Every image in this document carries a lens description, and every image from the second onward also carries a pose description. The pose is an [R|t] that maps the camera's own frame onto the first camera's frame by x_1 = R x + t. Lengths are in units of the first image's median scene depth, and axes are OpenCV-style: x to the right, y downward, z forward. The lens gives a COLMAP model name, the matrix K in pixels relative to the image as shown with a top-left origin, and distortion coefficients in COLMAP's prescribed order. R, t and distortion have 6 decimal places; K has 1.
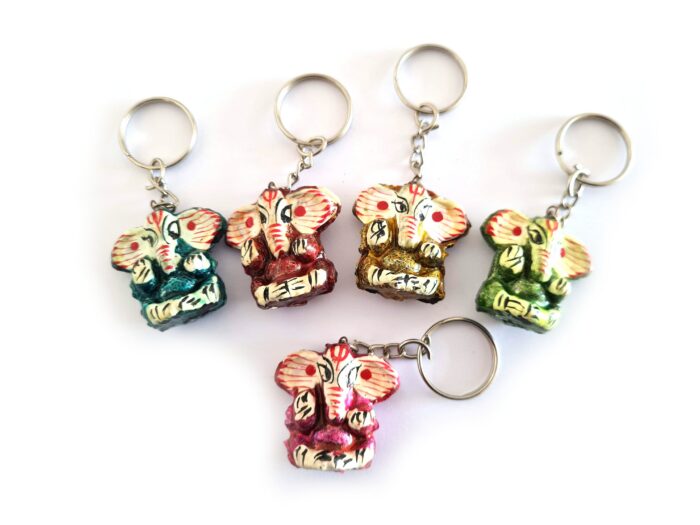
lens RADIAL K [[578.4, 0, 350.0], [0, 578.4, 262.5], [0, 0, 1]] dist [-0.035794, 0.000166]
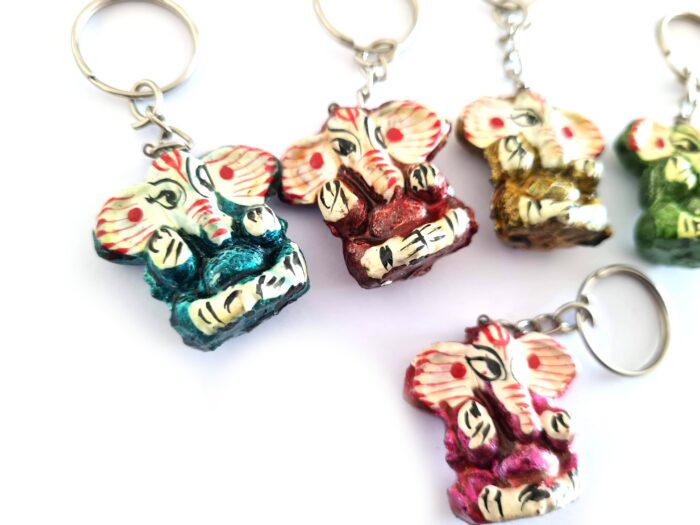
lens RADIAL K [[596.7, 0, 350.0], [0, 596.7, 262.5], [0, 0, 1]] dist [-0.082733, -0.003398]
pose [[0.953197, -0.127480, 0.274160, -0.350093], [0.151989, 0.985900, -0.070005, 0.097552], [-0.261370, 0.108397, 0.959133, 0.391977]]
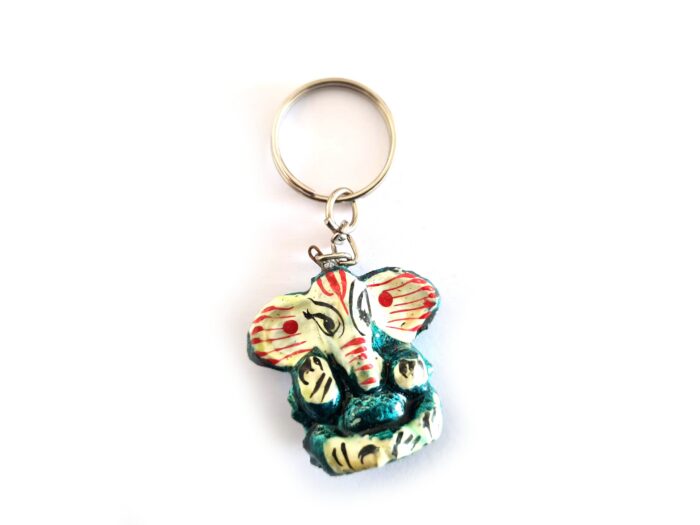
lens RADIAL K [[596.7, 0, 350.0], [0, 596.7, 262.5], [0, 0, 1]] dist [-0.082733, -0.003398]
pose [[0.989691, 0.081449, 0.117802, -0.406926], [-0.087969, 0.994804, 0.051242, -0.136619], [-0.113016, -0.061076, 0.991714, 0.402635]]
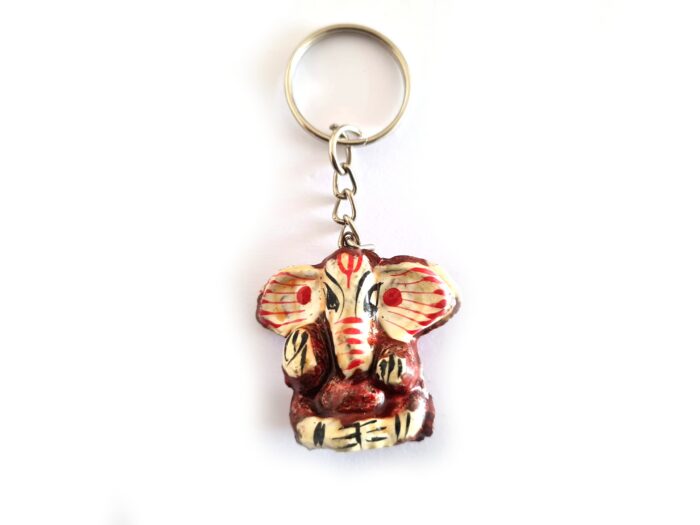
lens RADIAL K [[596.7, 0, 350.0], [0, 596.7, 262.5], [0, 0, 1]] dist [-0.082733, -0.003398]
pose [[0.977975, 0.190907, 0.084379, -0.195328], [-0.198188, 0.976161, 0.088494, -0.175584], [-0.065473, -0.103268, 0.992496, 0.403674]]
